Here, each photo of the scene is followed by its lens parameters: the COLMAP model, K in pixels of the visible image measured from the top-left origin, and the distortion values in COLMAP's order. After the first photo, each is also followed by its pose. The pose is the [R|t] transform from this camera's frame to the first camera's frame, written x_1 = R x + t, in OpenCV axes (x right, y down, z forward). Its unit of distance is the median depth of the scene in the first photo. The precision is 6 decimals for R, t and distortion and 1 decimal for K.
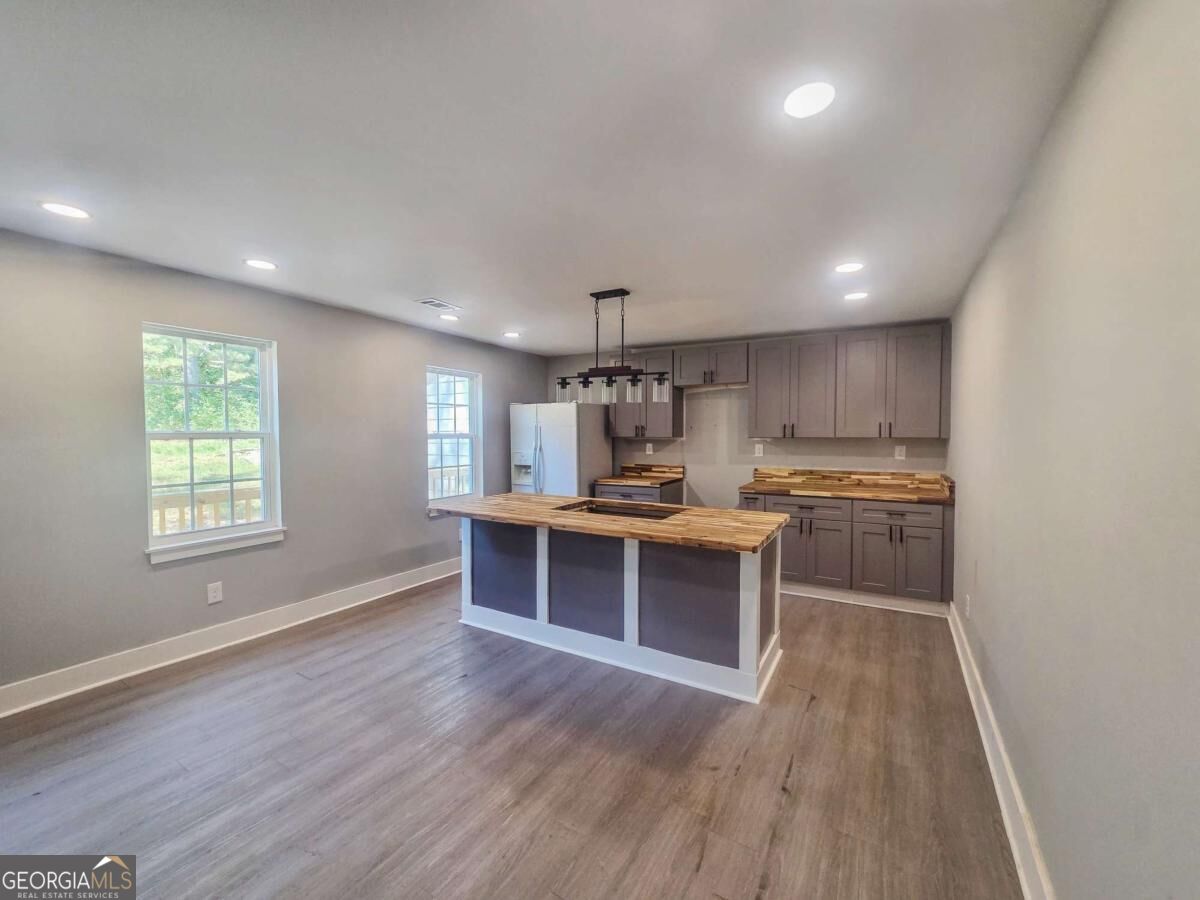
lens RADIAL K [[494.4, 0, 582.5], [0, 494.4, 454.2], [0, 0, 1]] dist [0.011179, -0.000563]
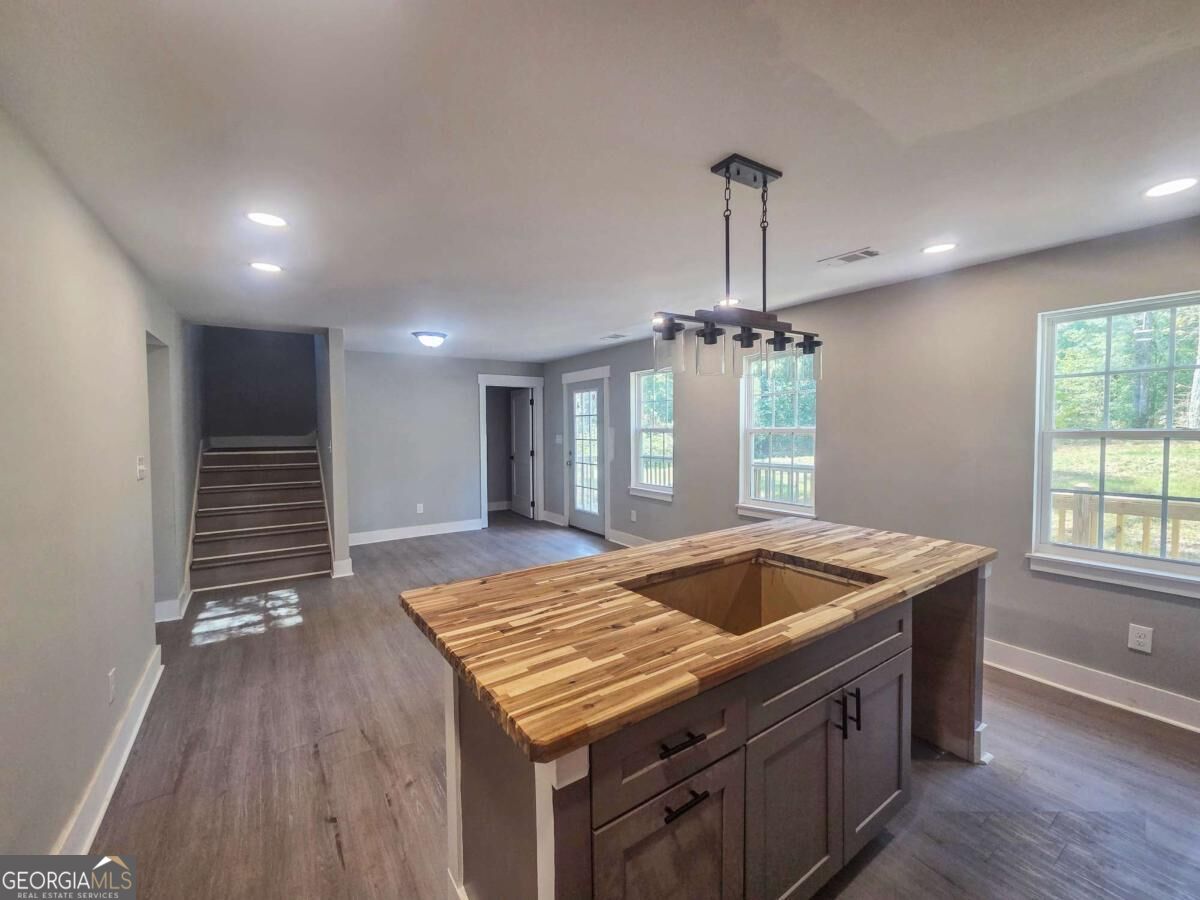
lens RADIAL K [[494.4, 0, 589.8], [0, 494.4, 440.6], [0, 0, 1]] dist [0.011179, -0.000563]
pose [[-0.415318, 0.027241, -0.909268, 0.403122], [-0.044015, 0.997779, 0.049997, -0.033309], [0.908611, 0.060786, -0.413197, 0.695081]]
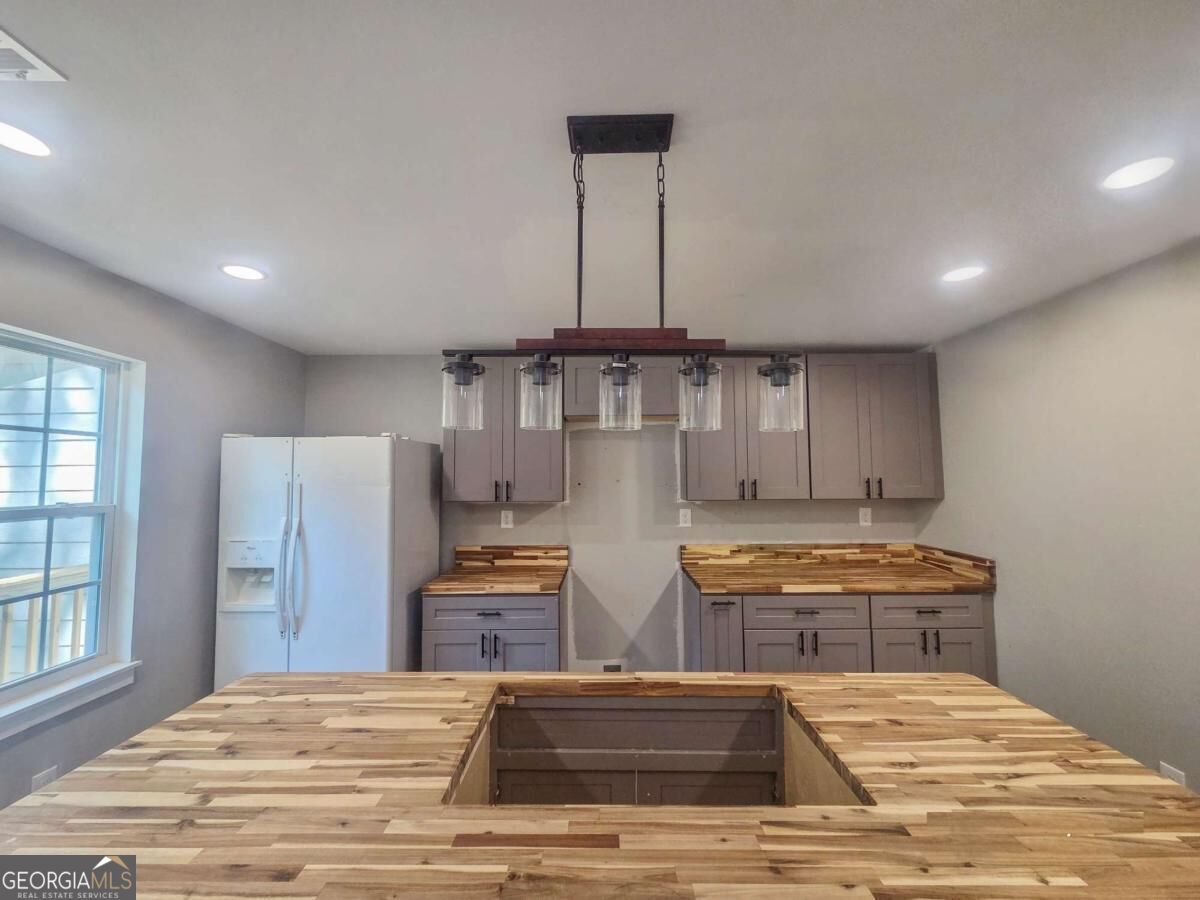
lens RADIAL K [[494.4, 0, 589.5], [0, 494.4, 449.6], [0, 0, 1]] dist [0.011179, -0.000563]
pose [[0.860265, 0.026141, 0.509176, -0.094308], [0.029452, 0.994469, -0.100816, -0.034378], [-0.508995, 0.101725, 0.854737, 0.460999]]
